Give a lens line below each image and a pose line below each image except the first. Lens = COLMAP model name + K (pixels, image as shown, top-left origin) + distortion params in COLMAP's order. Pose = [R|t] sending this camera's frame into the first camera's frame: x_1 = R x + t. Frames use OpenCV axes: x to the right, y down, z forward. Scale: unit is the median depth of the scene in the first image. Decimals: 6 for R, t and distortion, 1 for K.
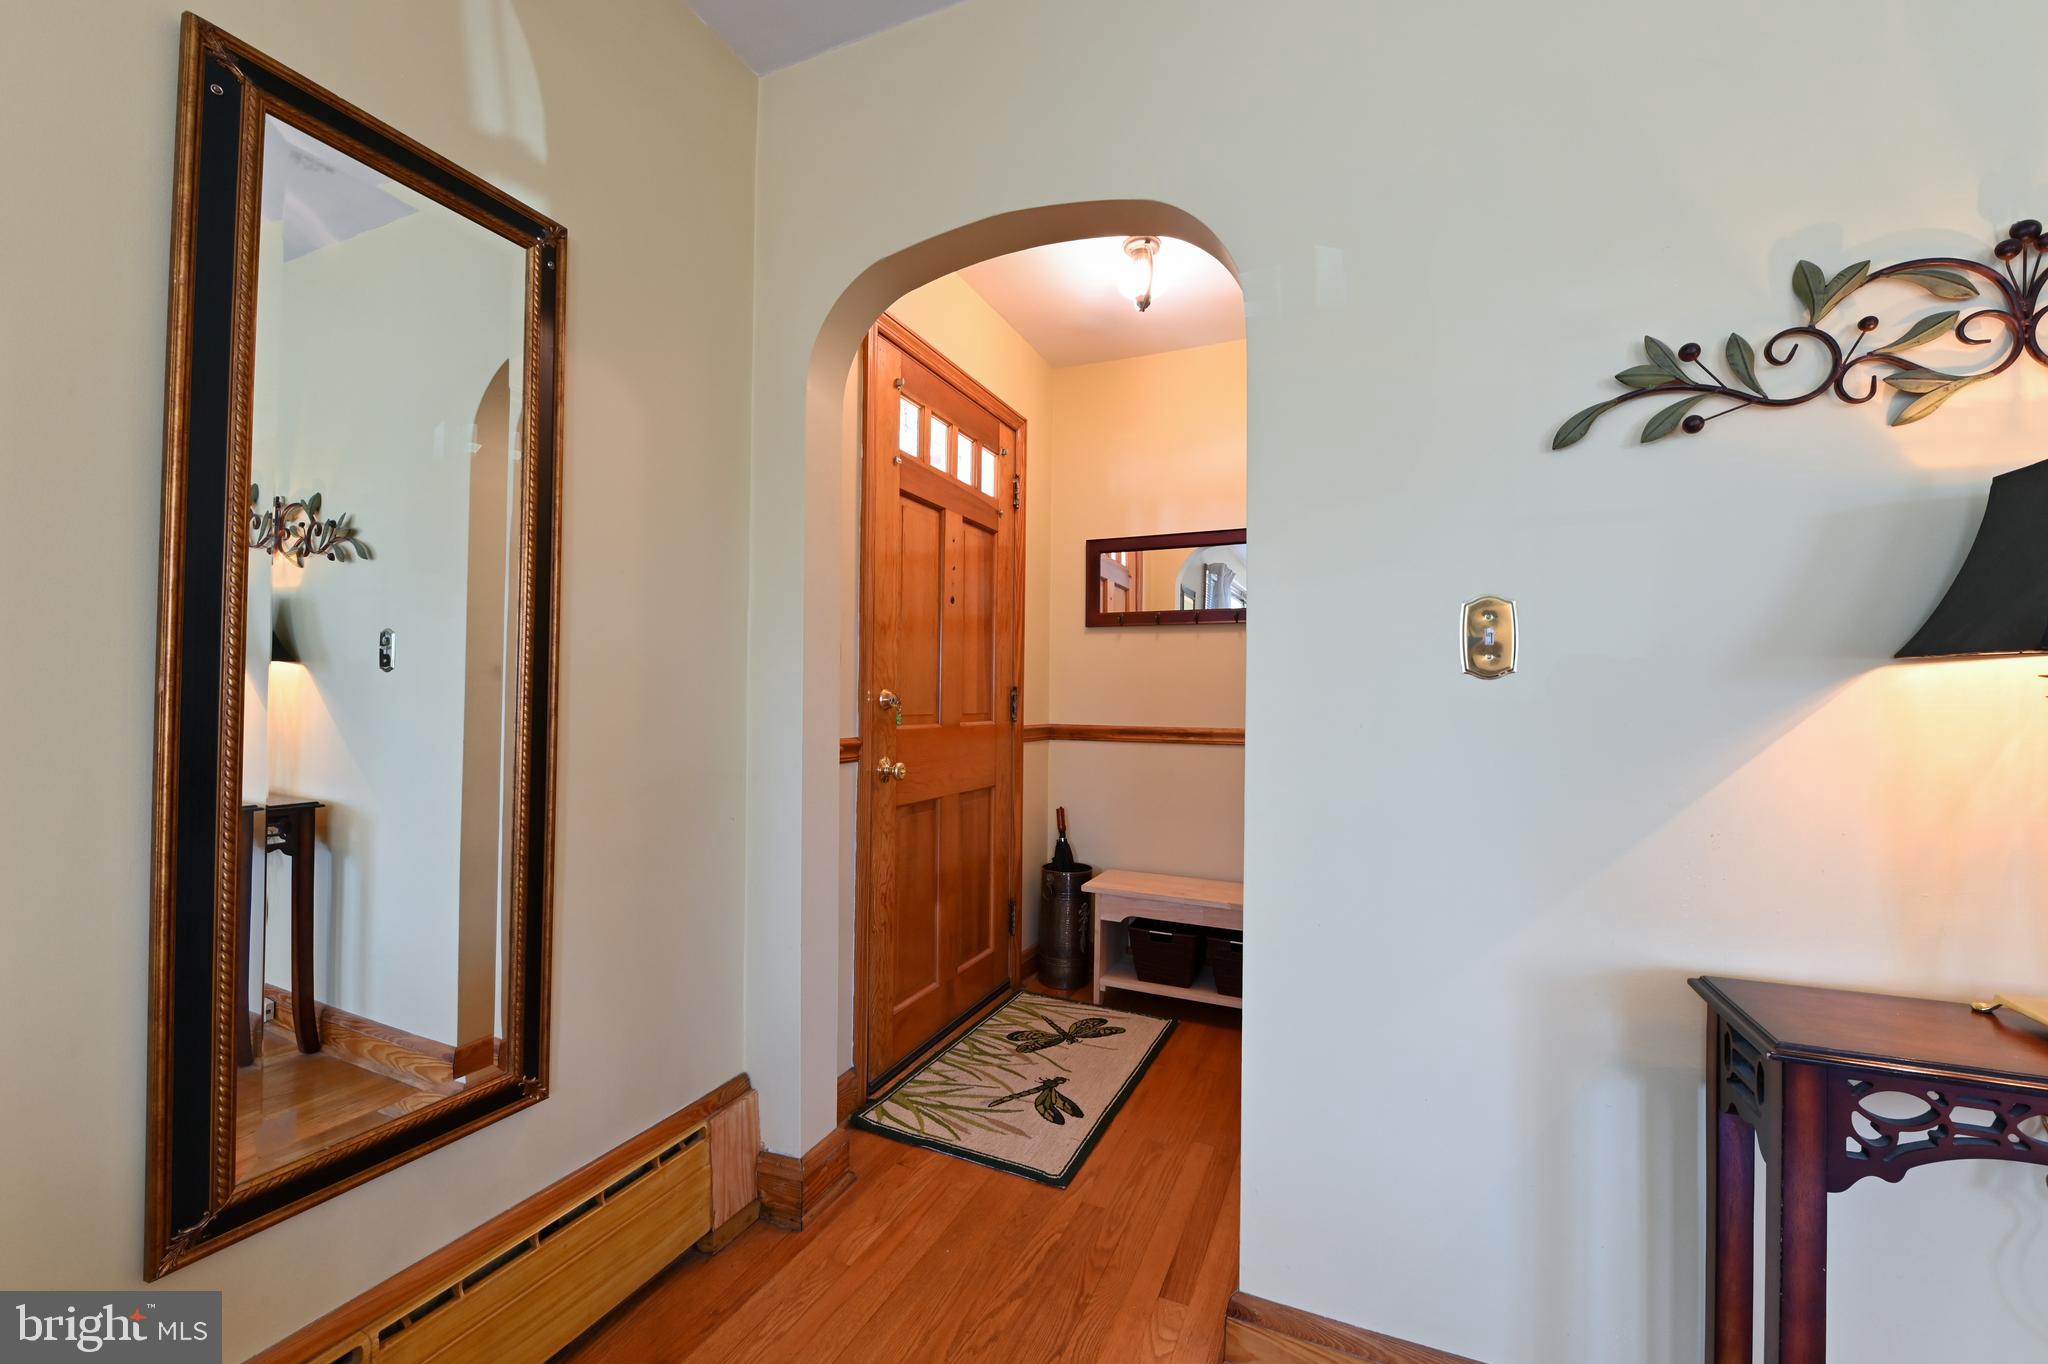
lens RADIAL K [[817.3, 0, 1031.1], [0, 817.3, 688.3], [0, 0, 1]] dist [-0.010214, -0.000053]
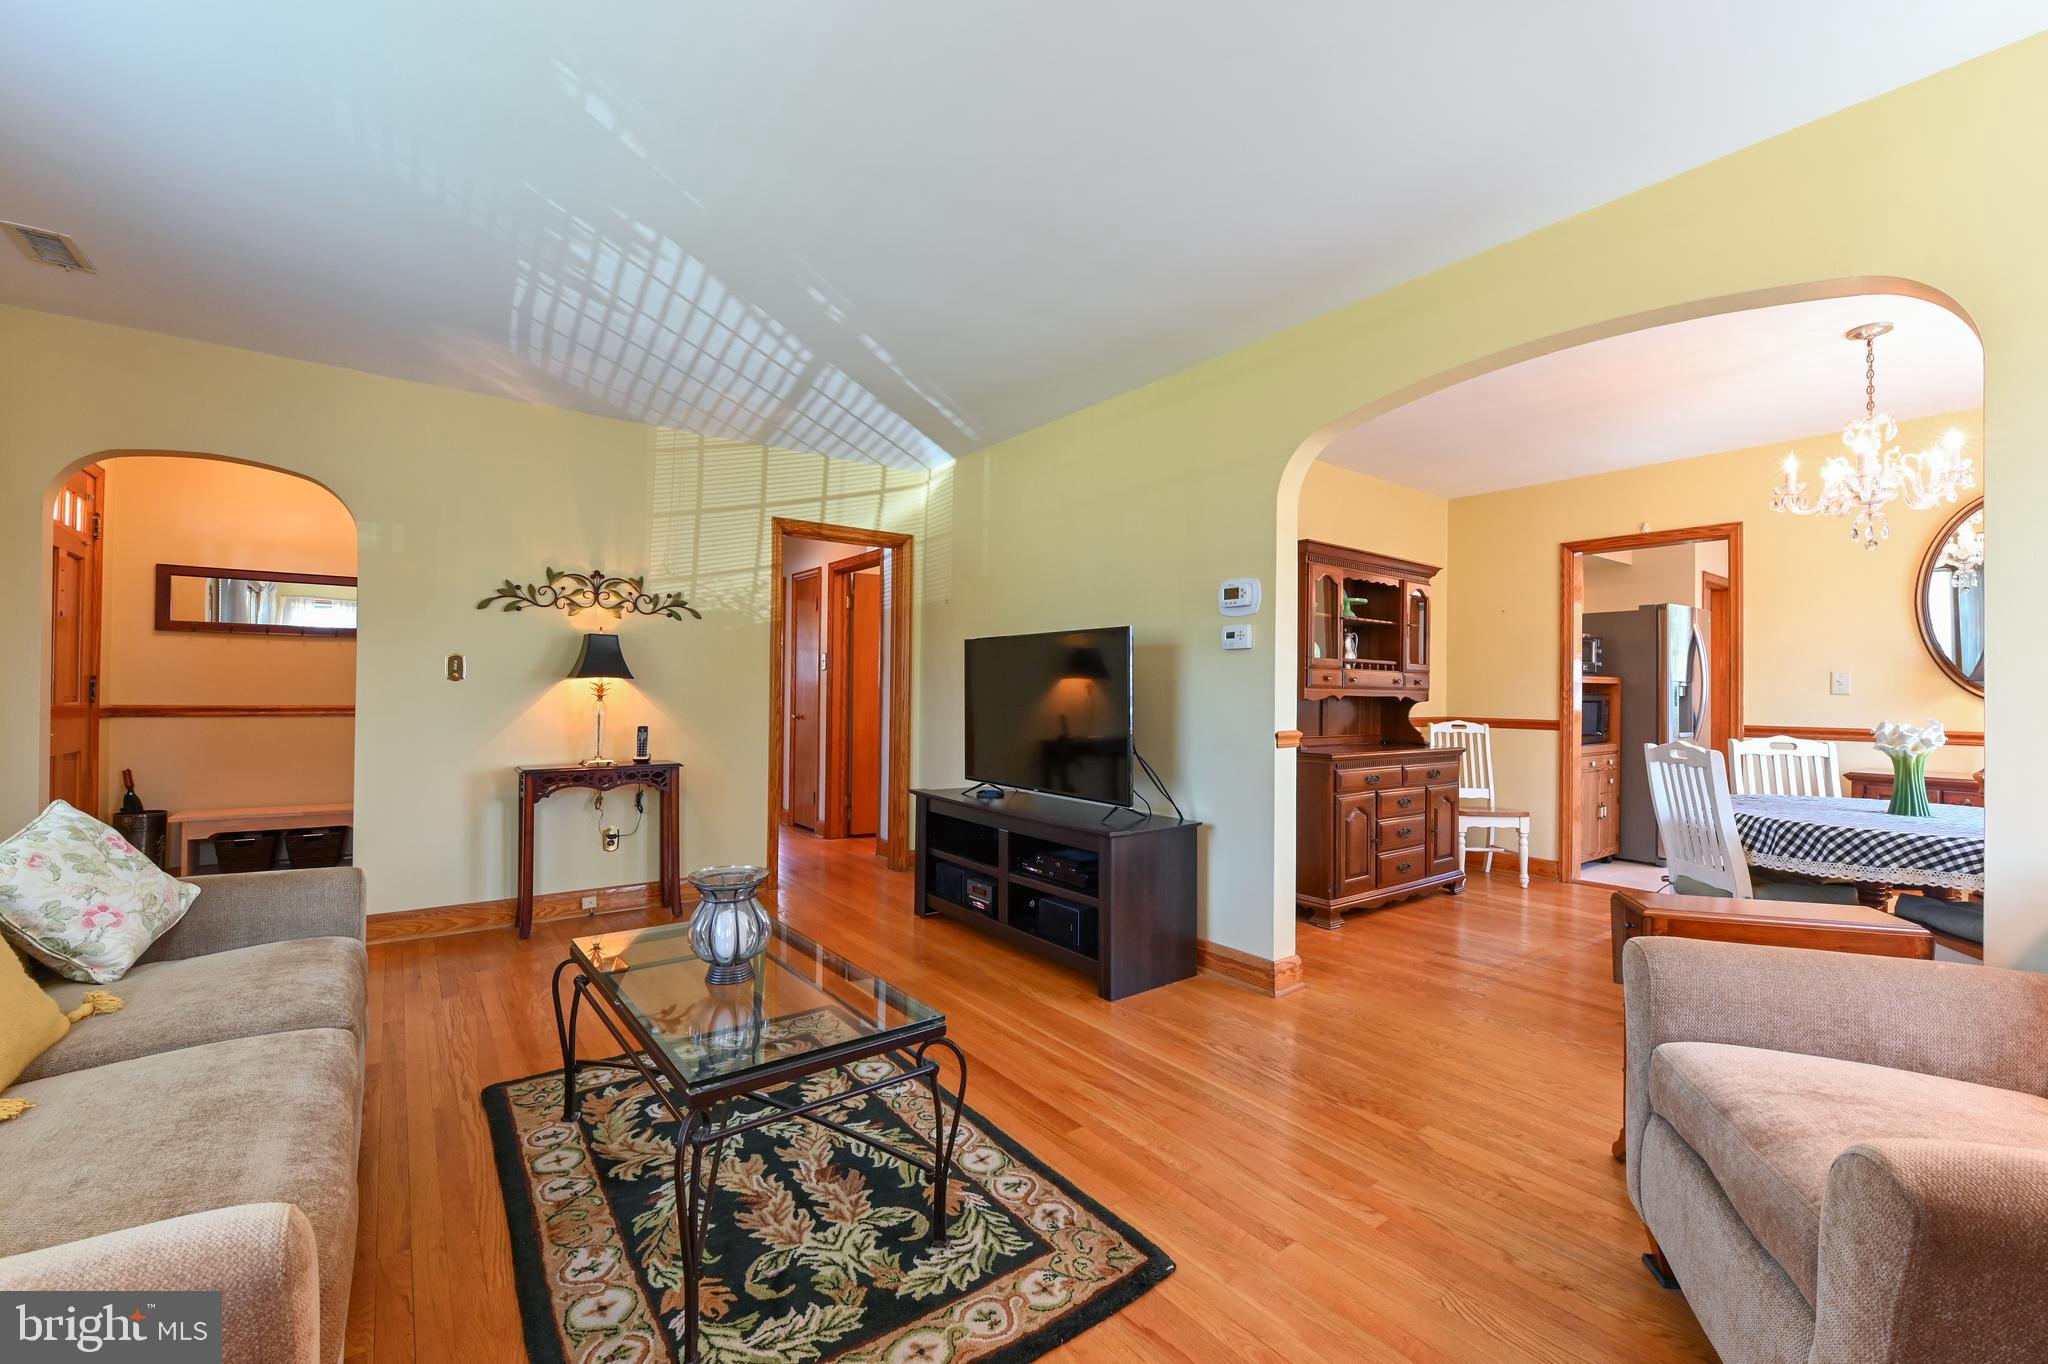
lens RADIAL K [[852.1, 0, 1032.2], [0, 852.1, 675.9], [0, 0, 1]] dist [0.001943, 0.000196]
pose [[0.506980, 0.009686, 0.861903, -1.151877], [-0.014566, 0.999890, -0.002669, -0.055079], [-0.861835, -0.011201, 0.507066, -2.613290]]
